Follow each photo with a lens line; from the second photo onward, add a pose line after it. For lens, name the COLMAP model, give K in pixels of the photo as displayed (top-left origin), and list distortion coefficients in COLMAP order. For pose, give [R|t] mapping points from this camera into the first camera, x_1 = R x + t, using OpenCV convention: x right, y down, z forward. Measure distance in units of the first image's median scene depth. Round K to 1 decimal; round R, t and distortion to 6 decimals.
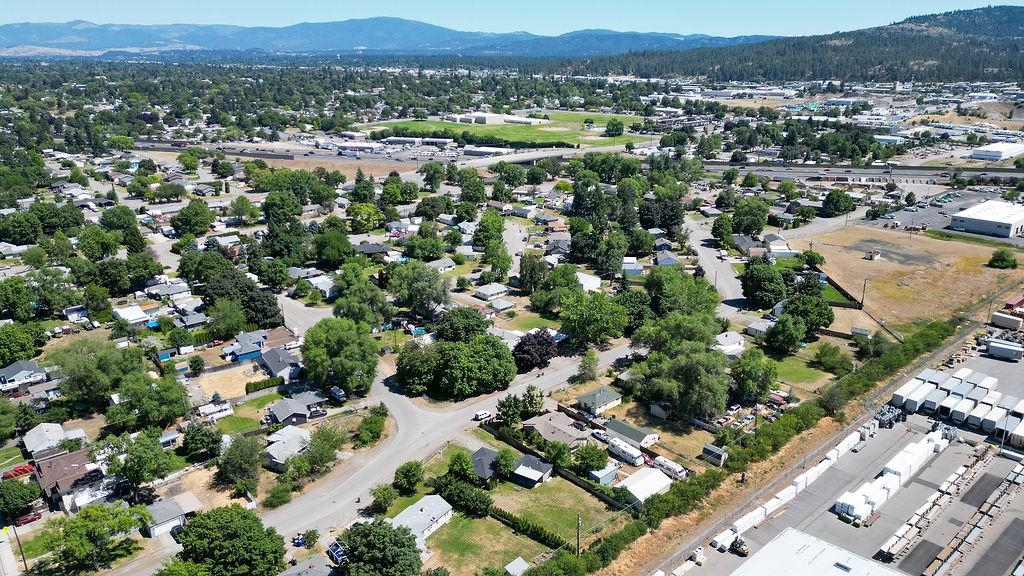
lens RADIAL K [[696.7, 0, 514.5], [0, 696.7, 290.5], [0, 0, 1]] dist [0.047280, -0.044551]
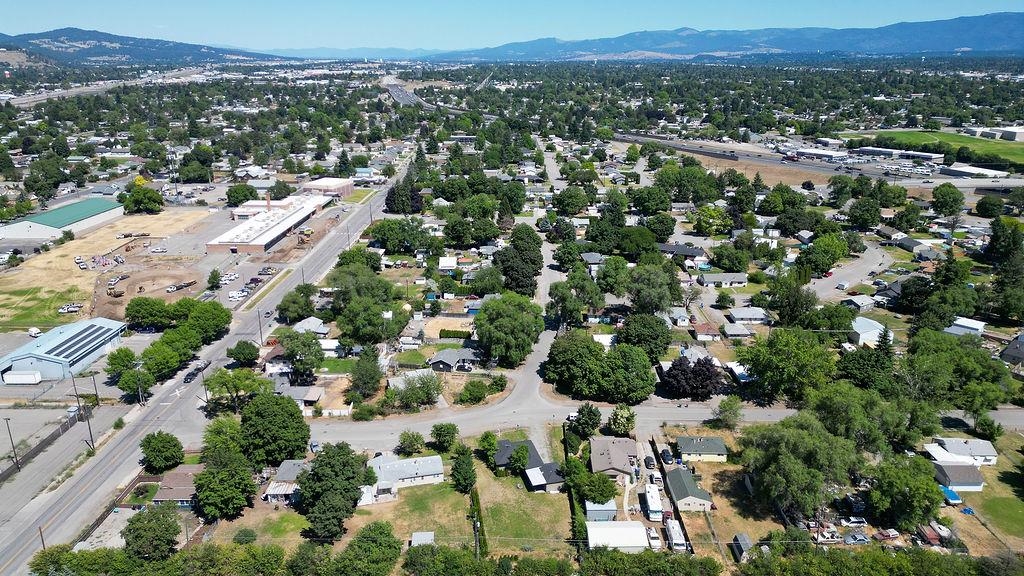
lens RADIAL K [[696.7, 0, 515.6], [0, 696.7, 283.5], [0, 0, 1]] dist [0.047280, -0.044551]
pose [[0.739799, 0.206622, -0.640317, 0.342535], [-0.215004, 0.974380, 0.066012, -0.037065], [0.637551, 0.088835, 0.765269, 0.123916]]
